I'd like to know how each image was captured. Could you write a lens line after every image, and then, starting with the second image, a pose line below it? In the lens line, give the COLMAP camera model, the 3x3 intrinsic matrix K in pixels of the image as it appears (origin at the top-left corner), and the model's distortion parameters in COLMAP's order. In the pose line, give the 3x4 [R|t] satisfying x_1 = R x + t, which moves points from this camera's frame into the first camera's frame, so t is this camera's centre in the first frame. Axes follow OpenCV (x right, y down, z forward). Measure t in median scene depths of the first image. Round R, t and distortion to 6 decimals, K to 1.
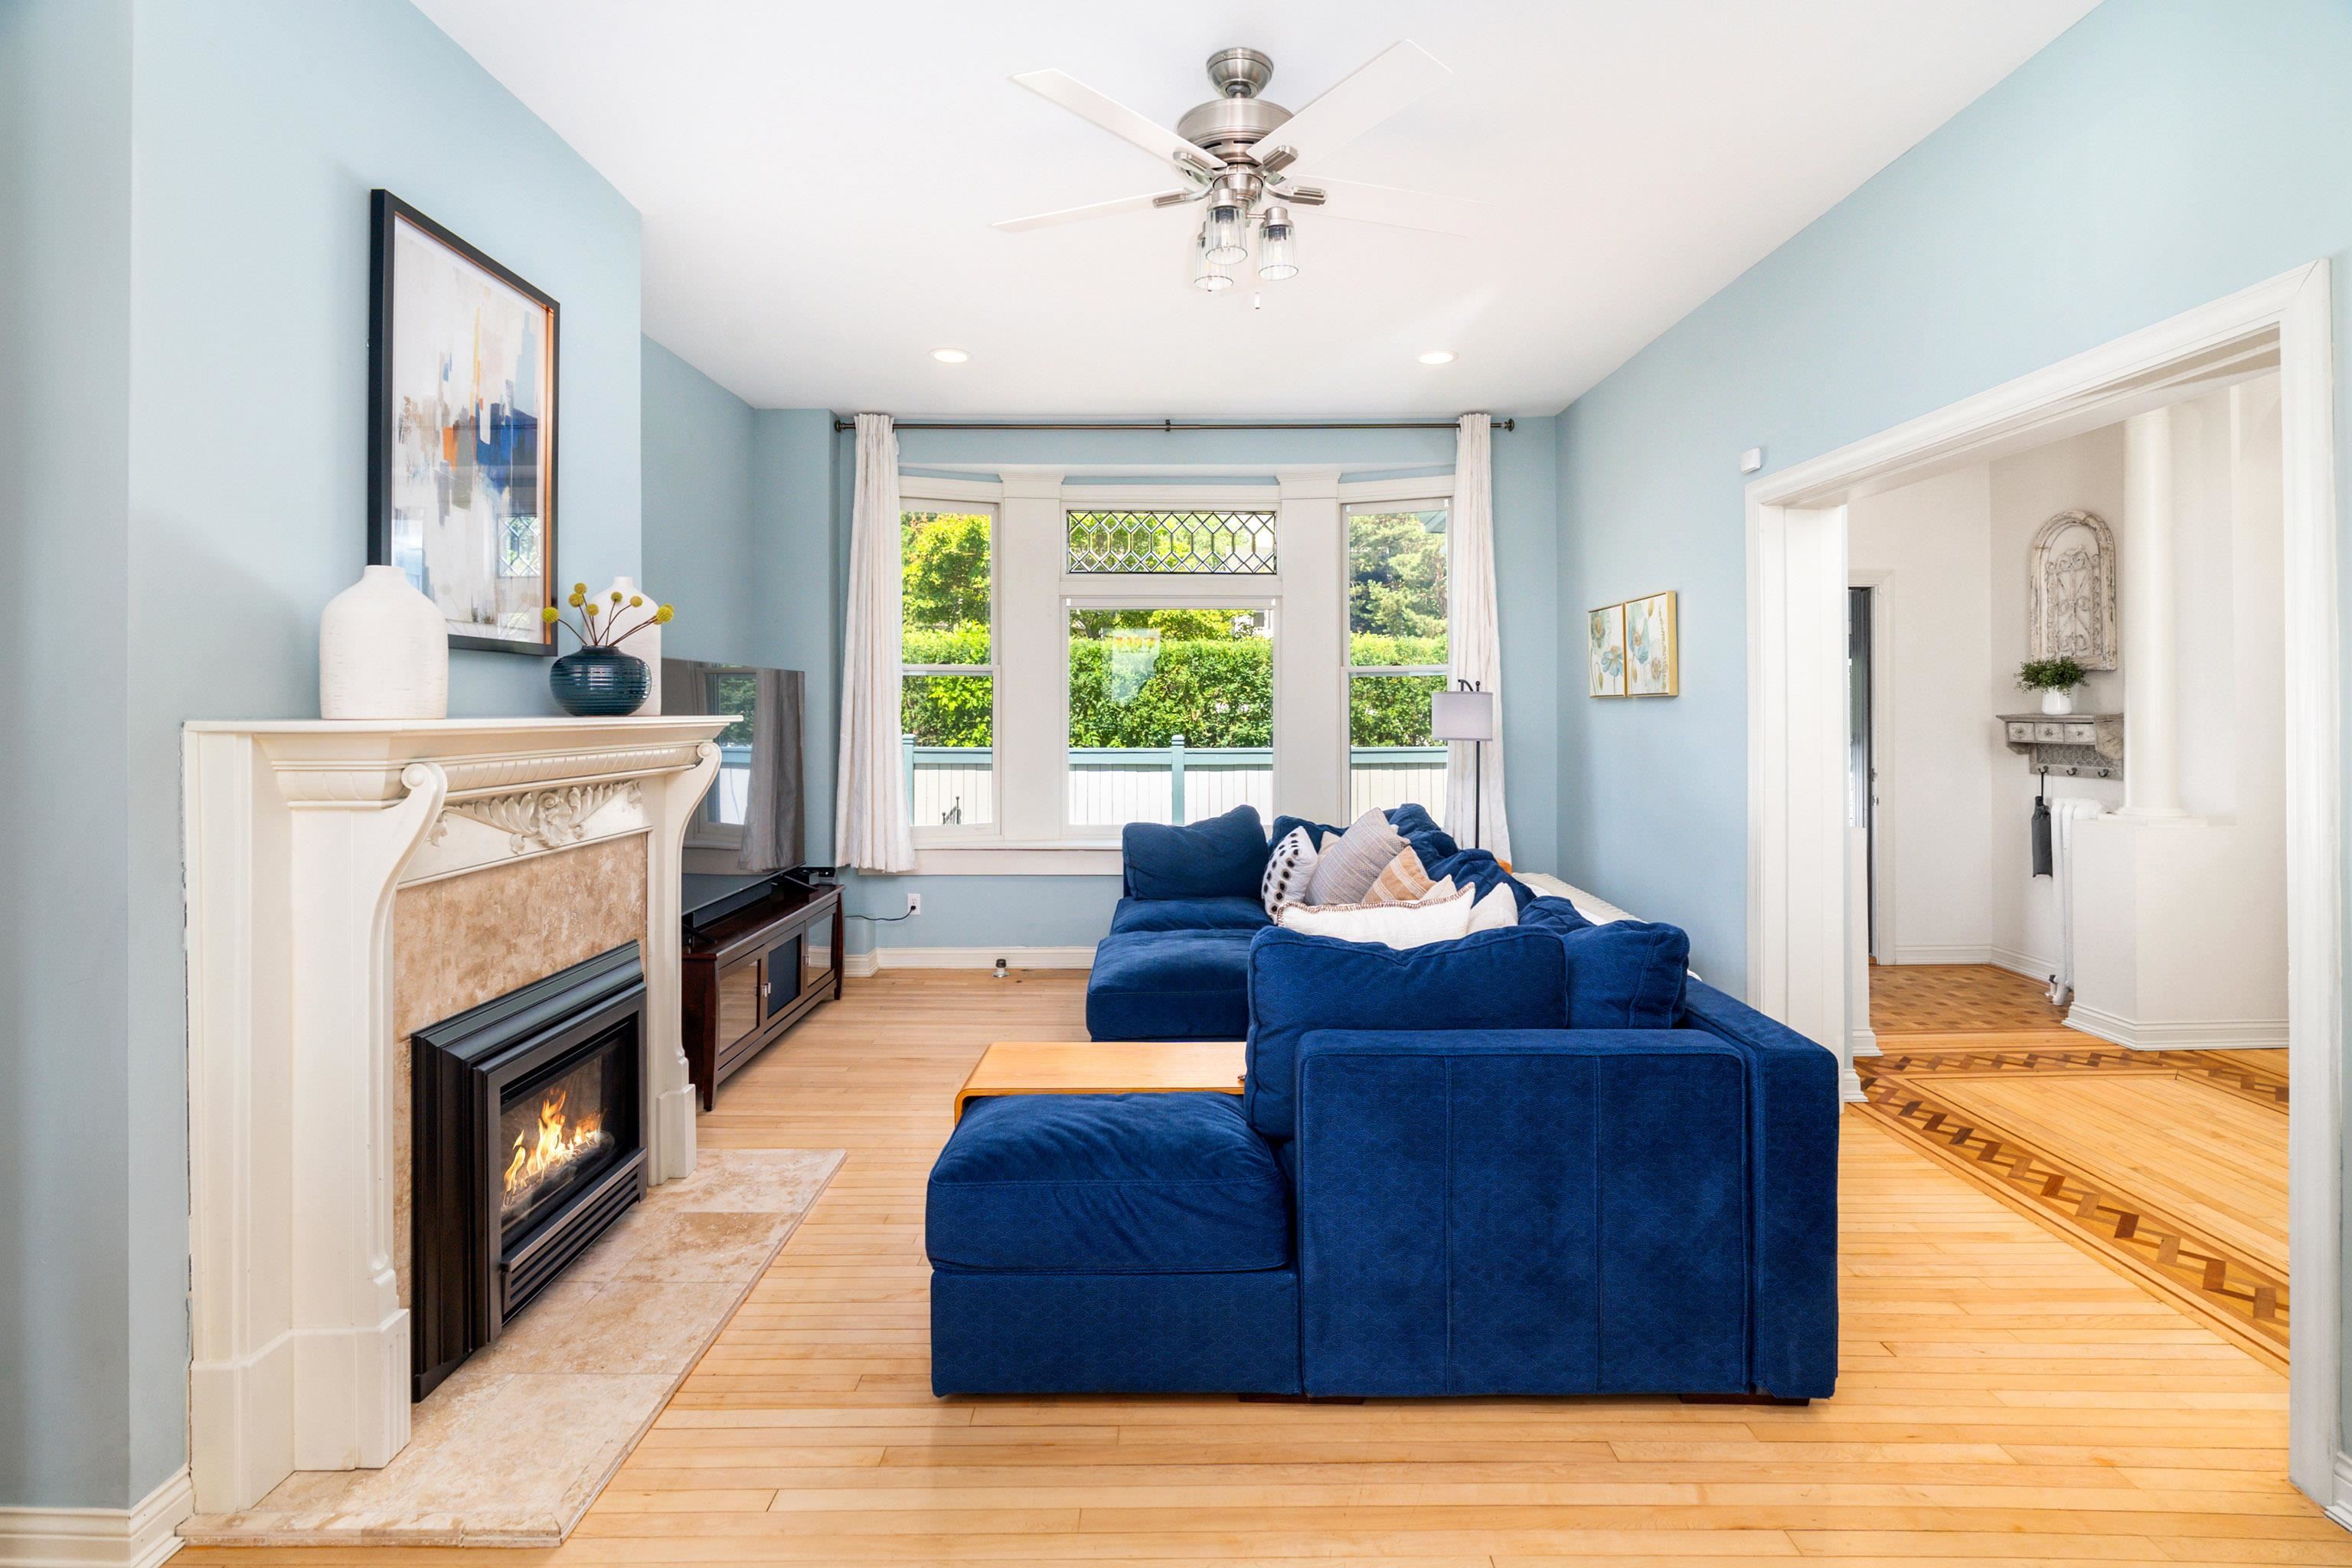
lens RADIAL K [[1104.0, 0, 1183.2], [0, 1104.0, 699.1], [0, 0, 1]] dist [-0.000207, 0.000257]
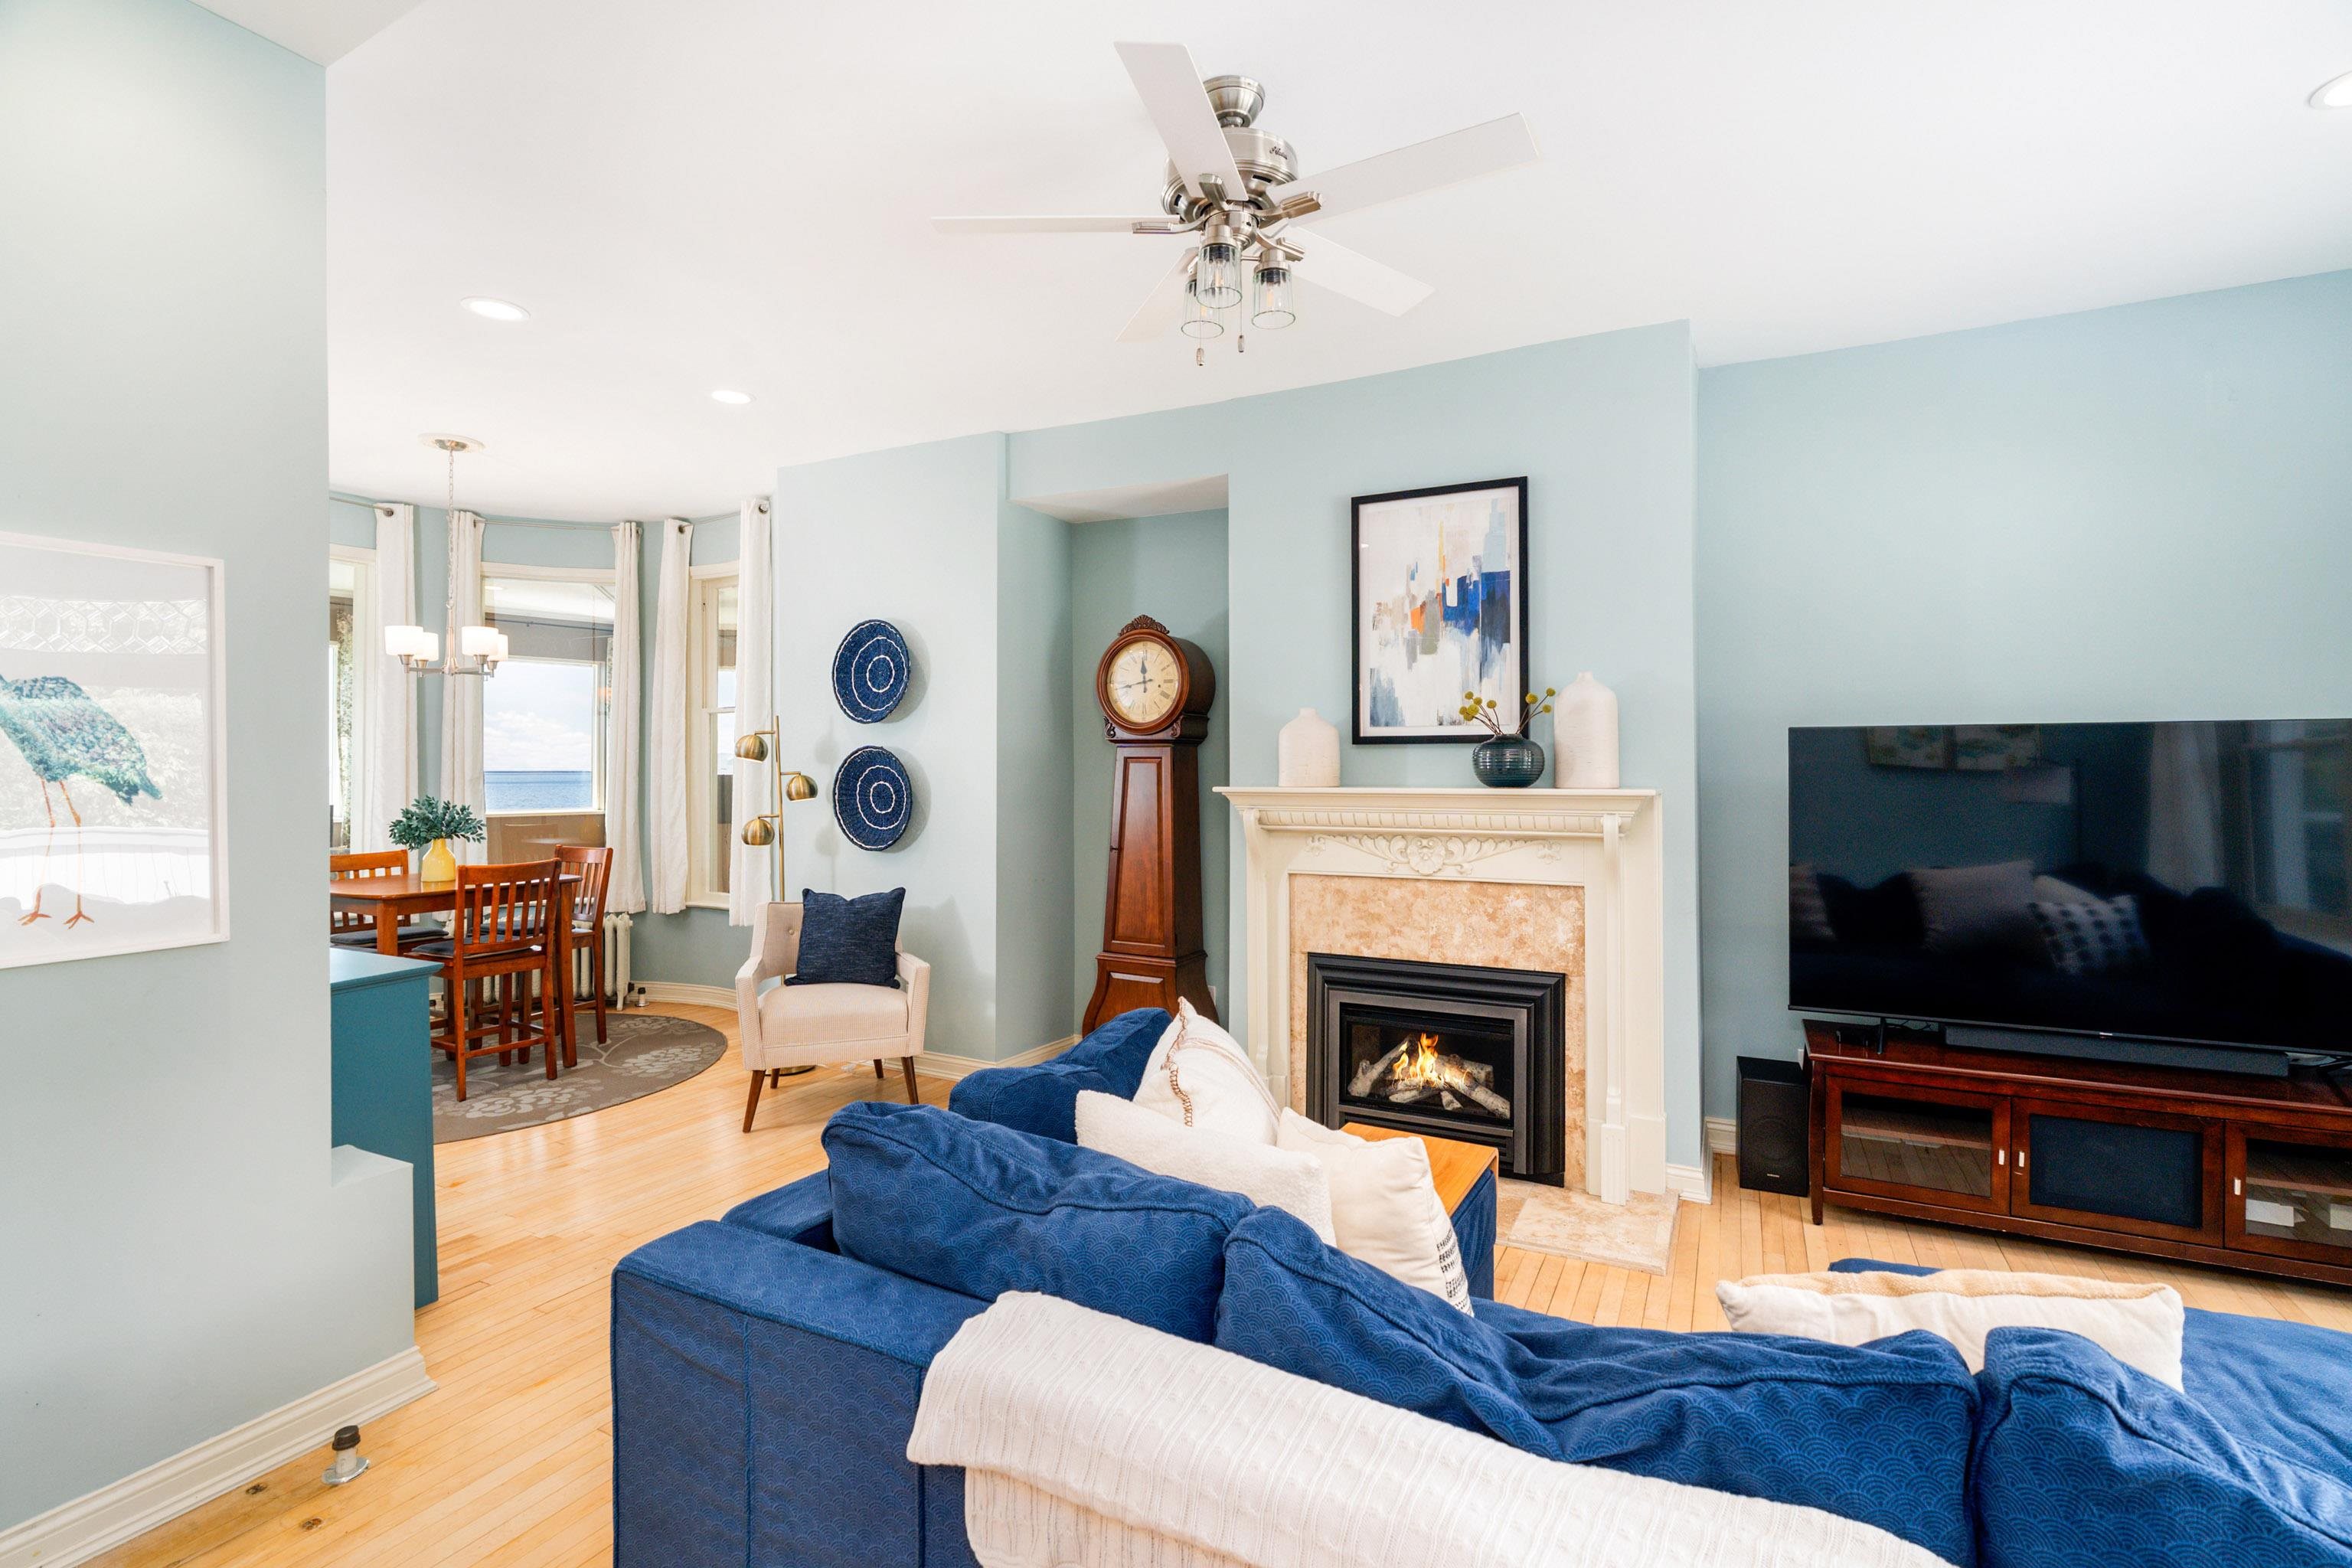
lens RADIAL K [[1091.9, 0, 1182.7], [0, 1091.9, 753.1], [0, 0, 1]] dist [-0.001309, 0.000264]
pose [[-0.462328, -0.013342, -0.886609, 0.896747], [0.008807, 0.999768, -0.019638, -0.003929], [0.886665, -0.016887, -0.462103, 1.402905]]
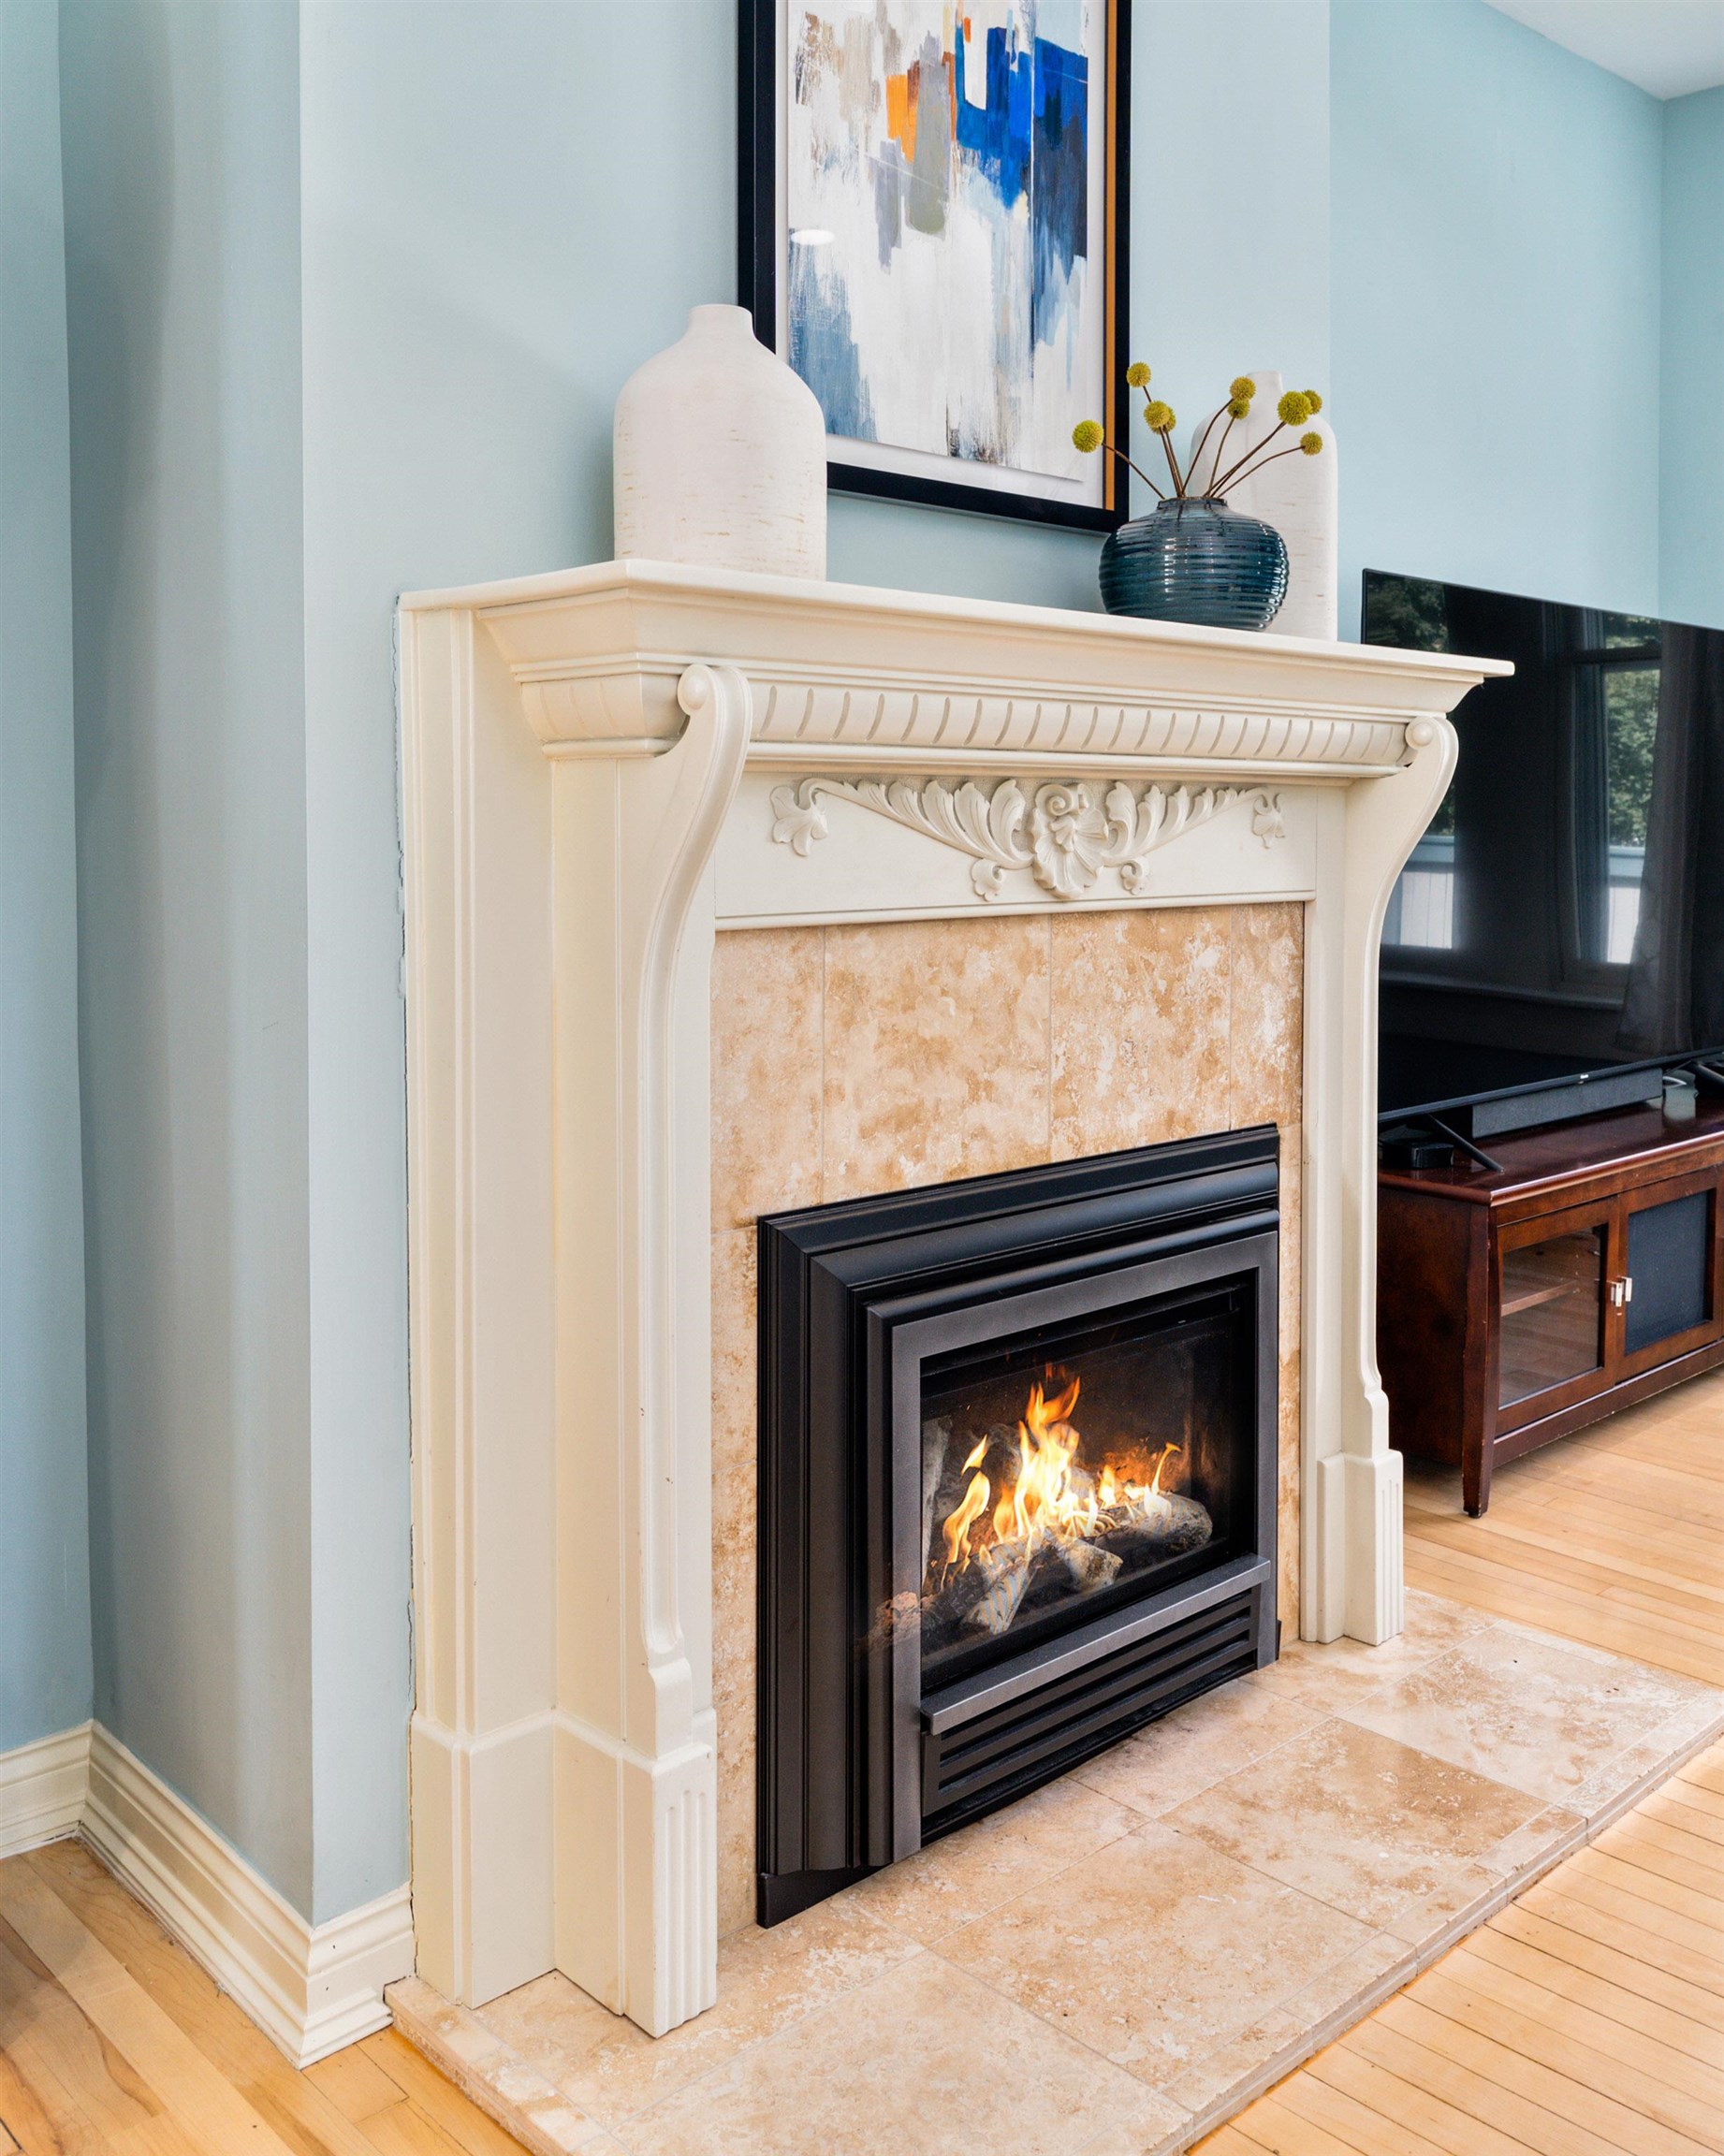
lens RADIAL K [[1946.5, 0, 862.1], [0, 1946.5, 851.5], [0, 0, 1]] dist [-0.002265, 0.001708]
pose [[0.686593, 0.017658, -0.726827, -0.008120], [0.002961, 0.999629, 0.027082, 0.090657], [0.727036, -0.020747, 0.686286, 0.346394]]
